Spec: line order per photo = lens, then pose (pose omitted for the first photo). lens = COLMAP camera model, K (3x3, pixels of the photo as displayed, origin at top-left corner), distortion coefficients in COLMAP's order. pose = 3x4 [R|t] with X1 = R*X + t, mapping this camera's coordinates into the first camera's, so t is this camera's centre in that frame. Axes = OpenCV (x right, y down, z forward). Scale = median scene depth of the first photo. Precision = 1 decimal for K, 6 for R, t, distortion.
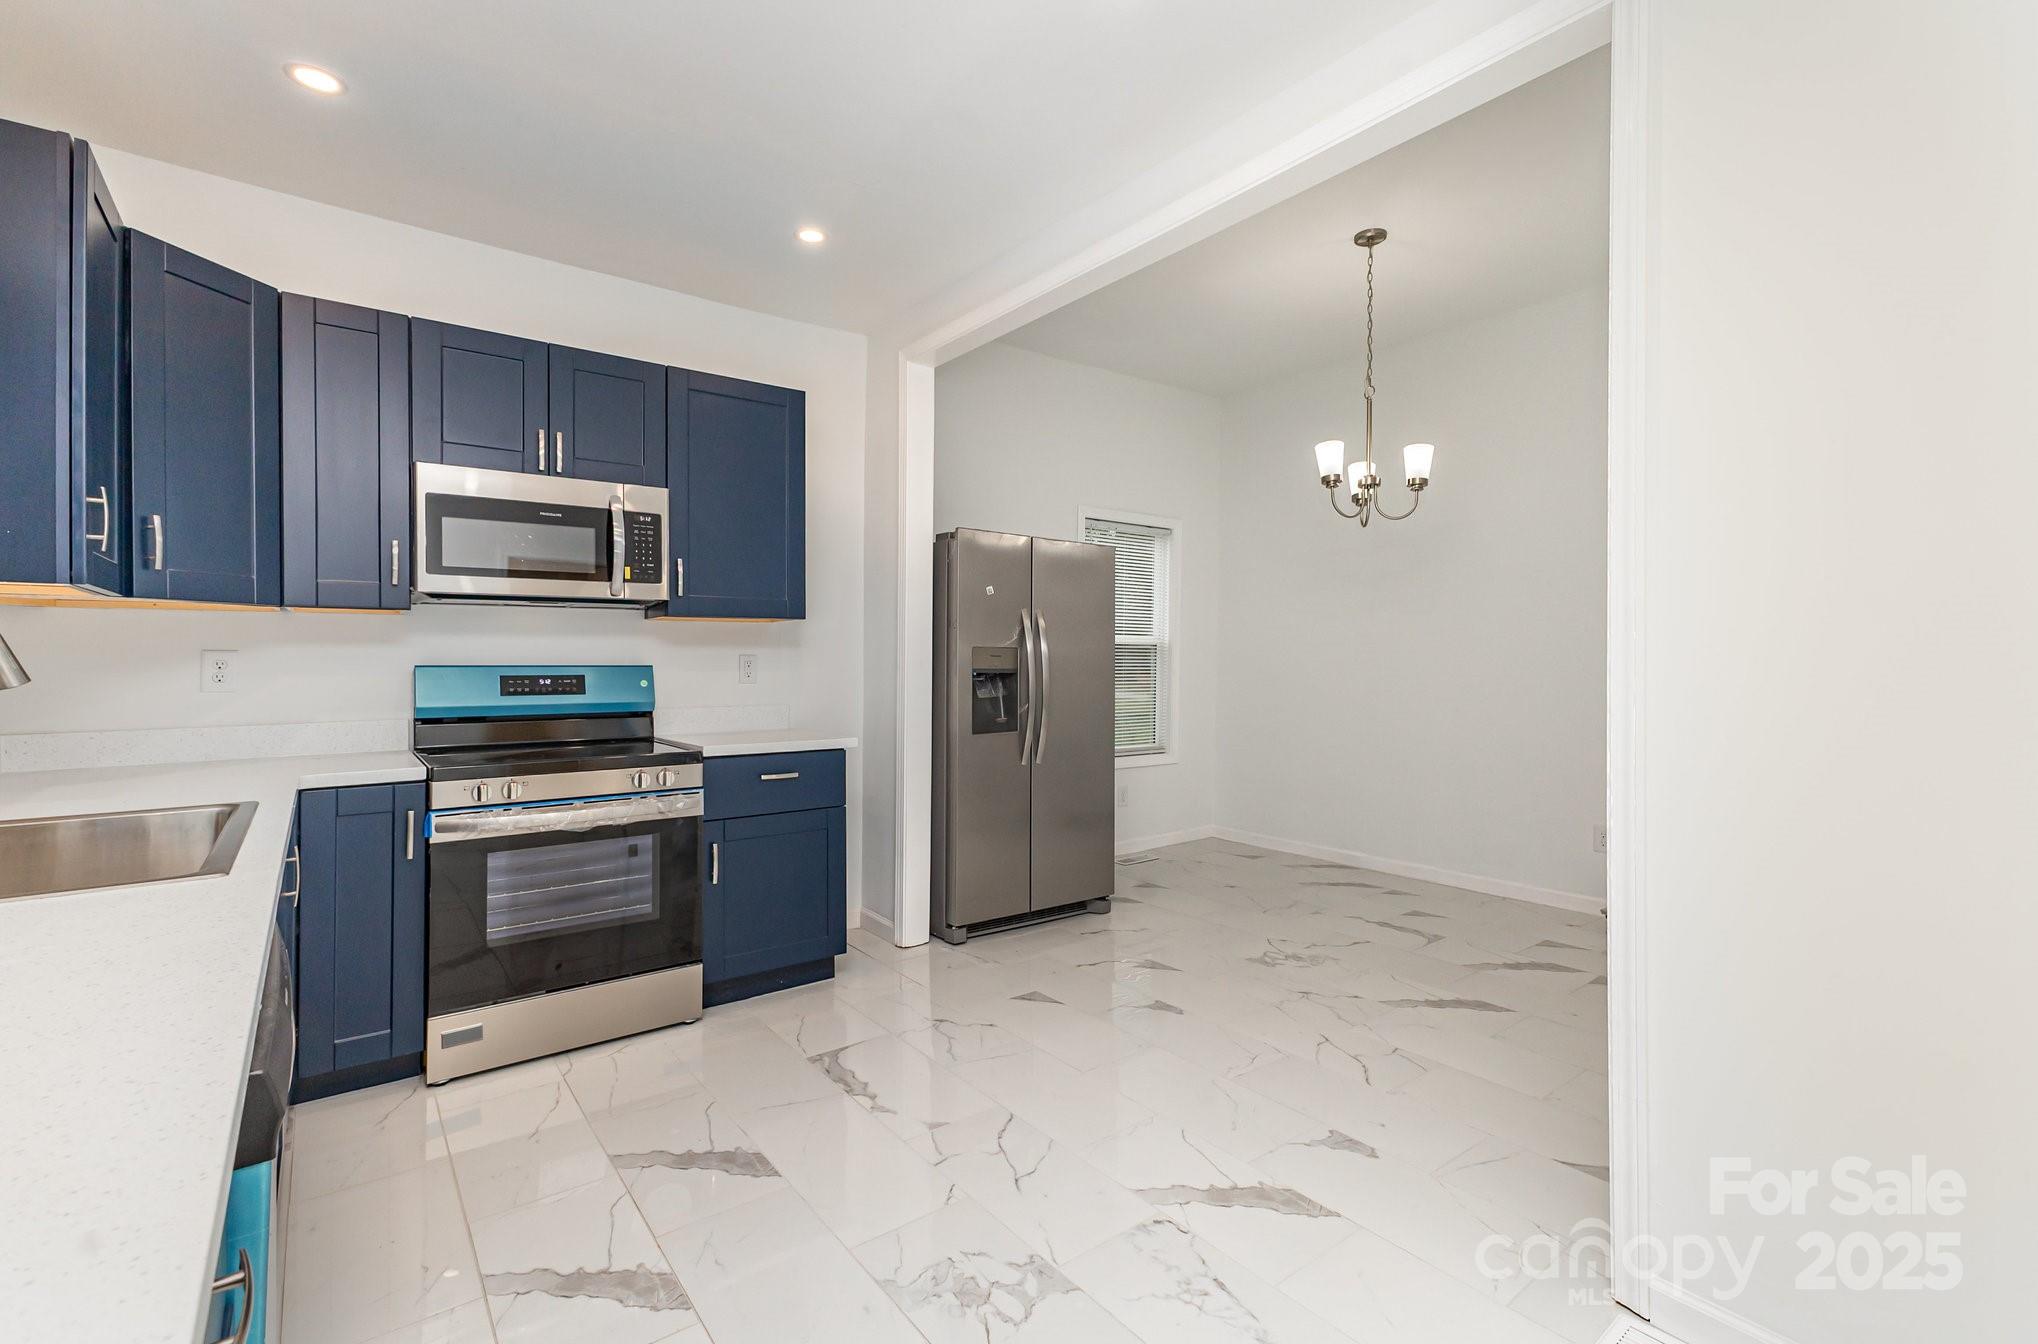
lens RADIAL K [[904.0, 0, 1037.0], [0, 904.0, 665.8], [0, 0, 1]] dist [0.007836, 0.000102]
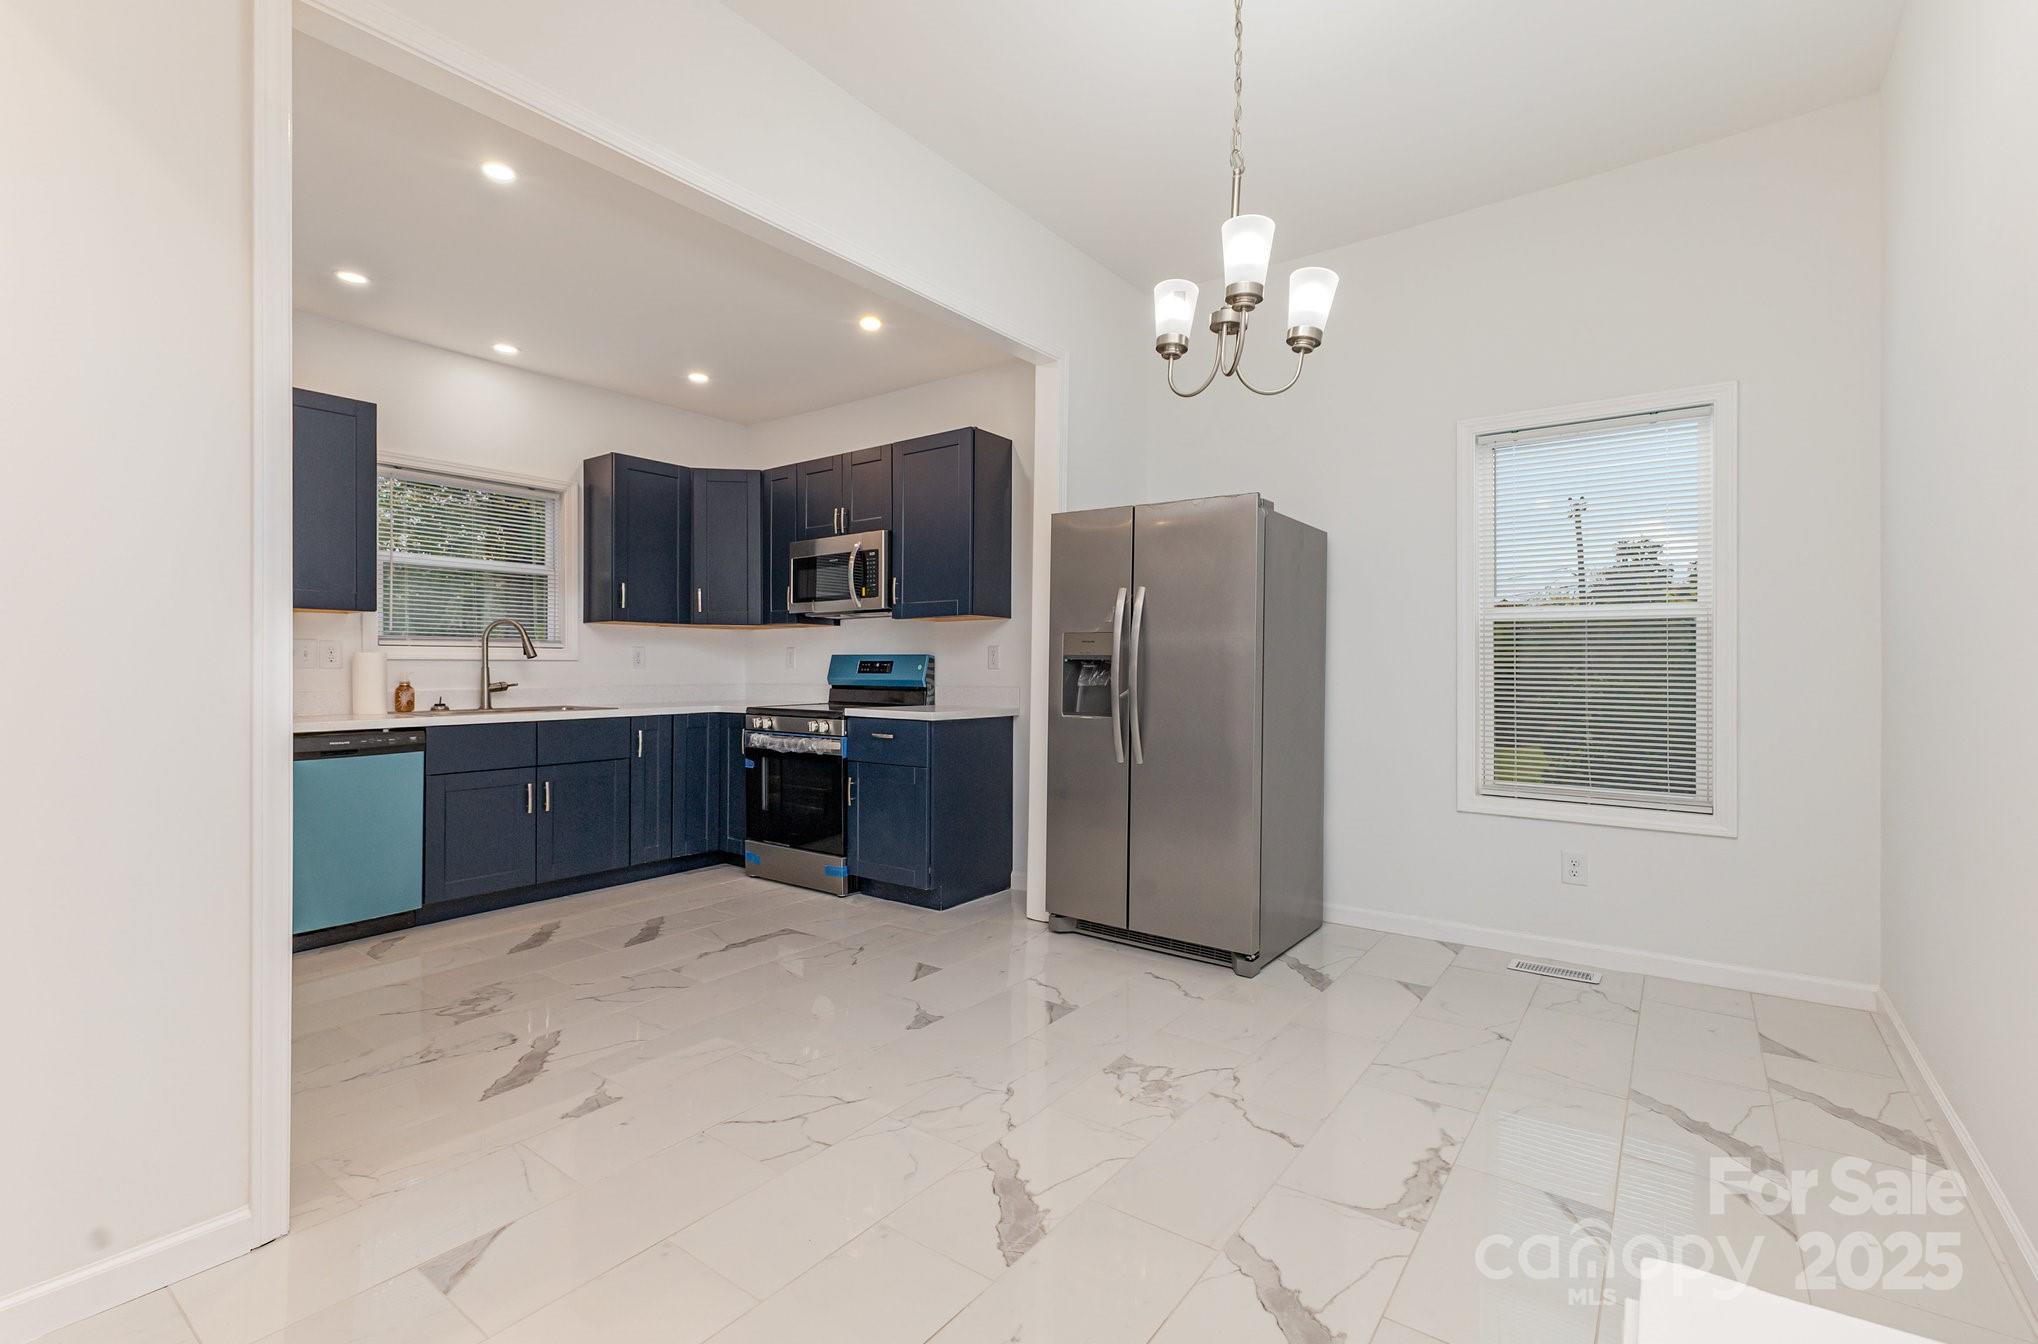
lens RADIAL K [[904.0, 0, 1037.0], [0, 904.0, 665.8], [0, 0, 1]] dist [0.007836, 0.000102]
pose [[0.270525, -0.000464, -0.962713, 1.105055], [-0.006730, 0.999975, -0.002373, 0.021499], [0.962689, 0.007121, 0.270515, 0.904425]]
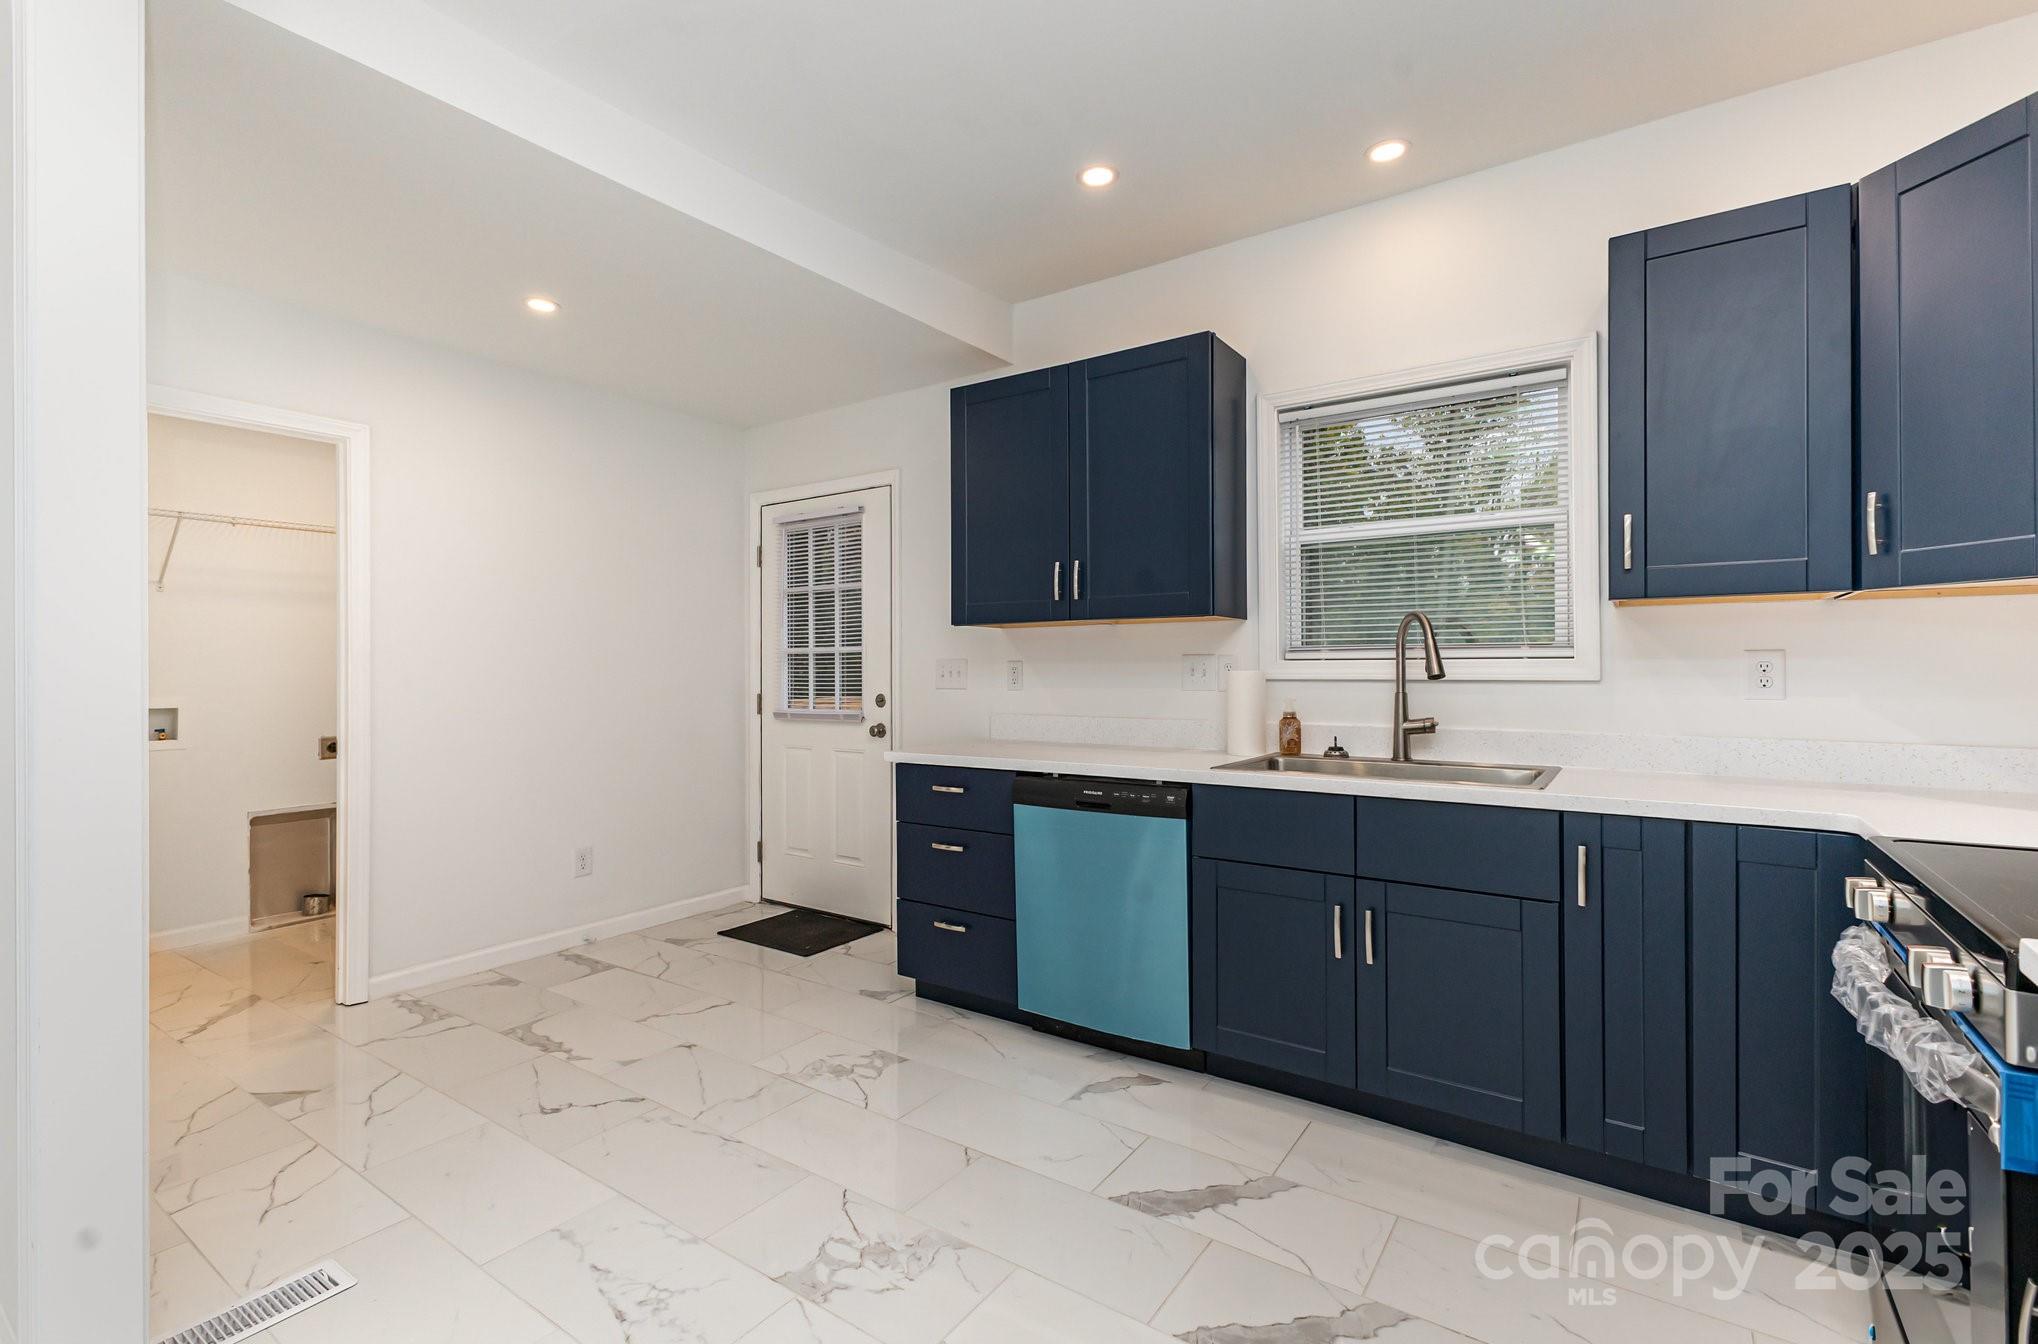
lens RADIAL K [[904.0, 0, 1037.0], [0, 904.0, 665.8], [0, 0, 1]] dist [0.007836, 0.000102]
pose [[-0.953151, 0.001523, -0.302490, 0.041919], [-0.001348, 0.999956, 0.009281, -0.008597], [0.302491, 0.009254, -0.953107, 1.193779]]
